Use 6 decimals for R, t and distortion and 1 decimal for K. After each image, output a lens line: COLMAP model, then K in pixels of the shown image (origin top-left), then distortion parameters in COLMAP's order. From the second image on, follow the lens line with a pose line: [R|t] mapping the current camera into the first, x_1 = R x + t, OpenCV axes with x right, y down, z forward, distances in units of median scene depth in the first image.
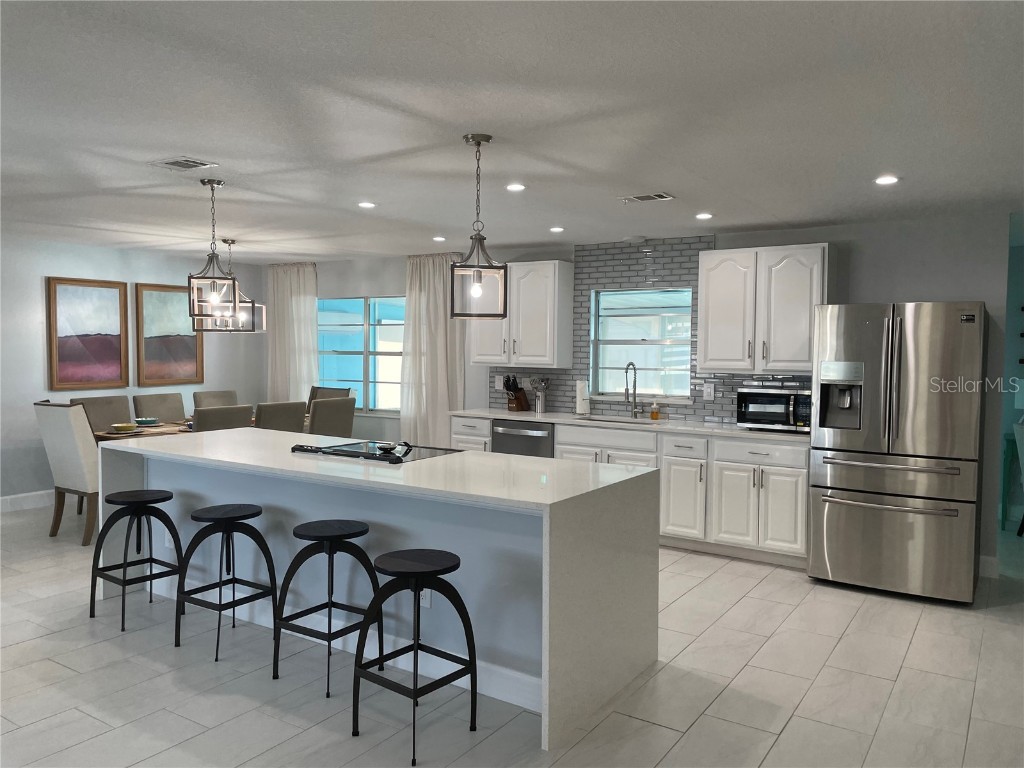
lens RADIAL K [[769.1, 0, 512.0], [0, 769.1, 384.0], [0, 0, 1]] dist [0.053742, -0.002553]
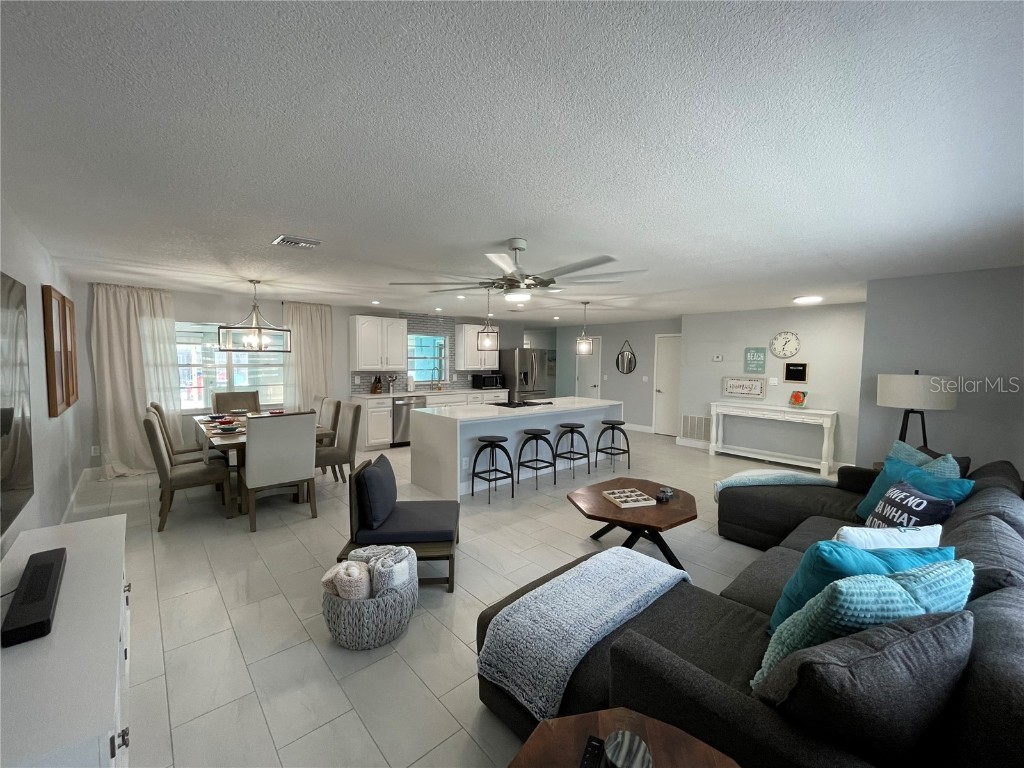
lens RADIAL K [[416.9, 0, 512.0], [0, 416.9, 384.0], [0, 0, 1]] dist [-0.001644, -0.000155]
pose [[0.260215, -0.065086, 0.963355, -1.006875], [0.038637, 0.997628, 0.056965, -0.039282], [-0.964777, 0.022398, 0.262113, 0.434939]]
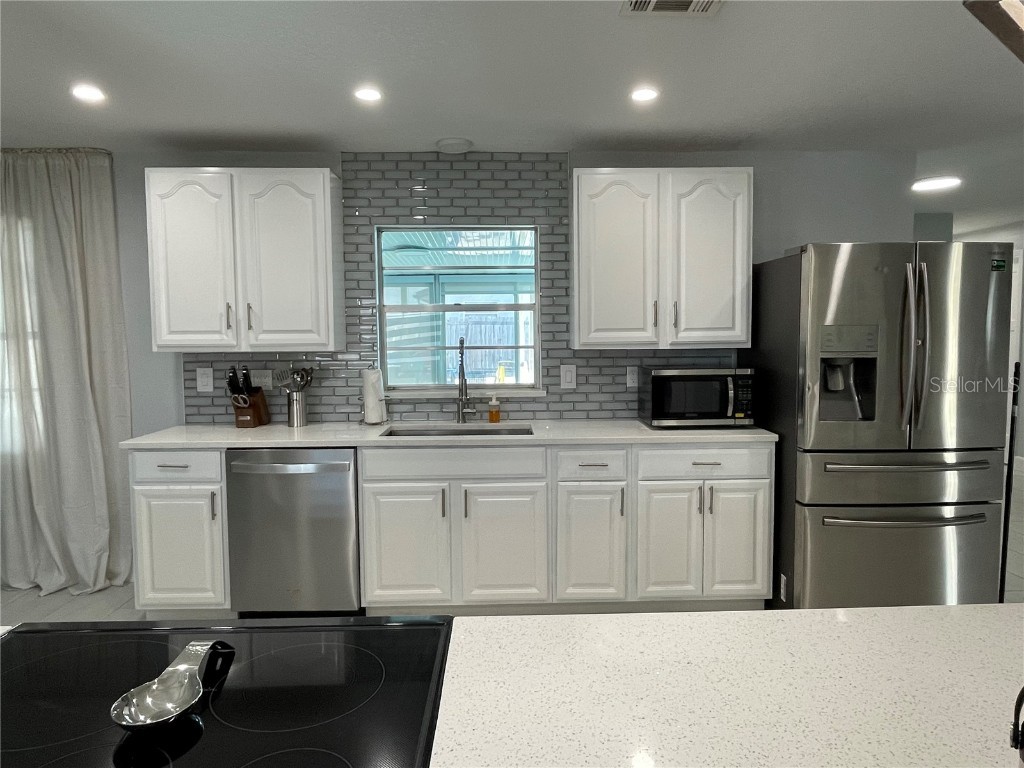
lens RADIAL K [[656.8, 0, 512.0], [0, 656.8, 384.0], [0, 0, 1]] dist [-0.000319, -0.000465]
pose [[0.823412, -0.063522, 0.563878, -0.121970], [0.045073, 0.997896, 0.046596, -0.013182], [-0.565651, -0.012952, 0.824543, 0.515832]]
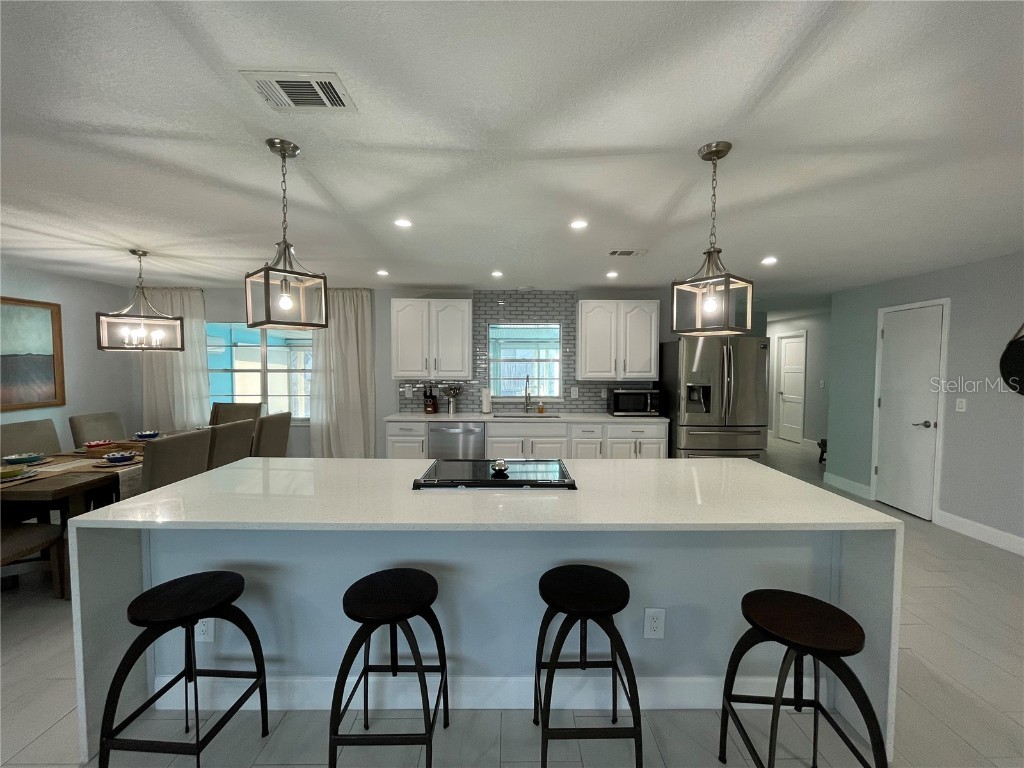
lens RADIAL K [[416.9, 0, 512.0], [0, 416.9, 384.0], [0, 0, 1]] dist [-0.001644, -0.000155]
pose [[0.834027, -0.031853, 0.550803, -0.292729], [0.032333, 0.999438, 0.008839, -0.018085], [-0.550775, 0.010438, 0.834589, 0.365786]]
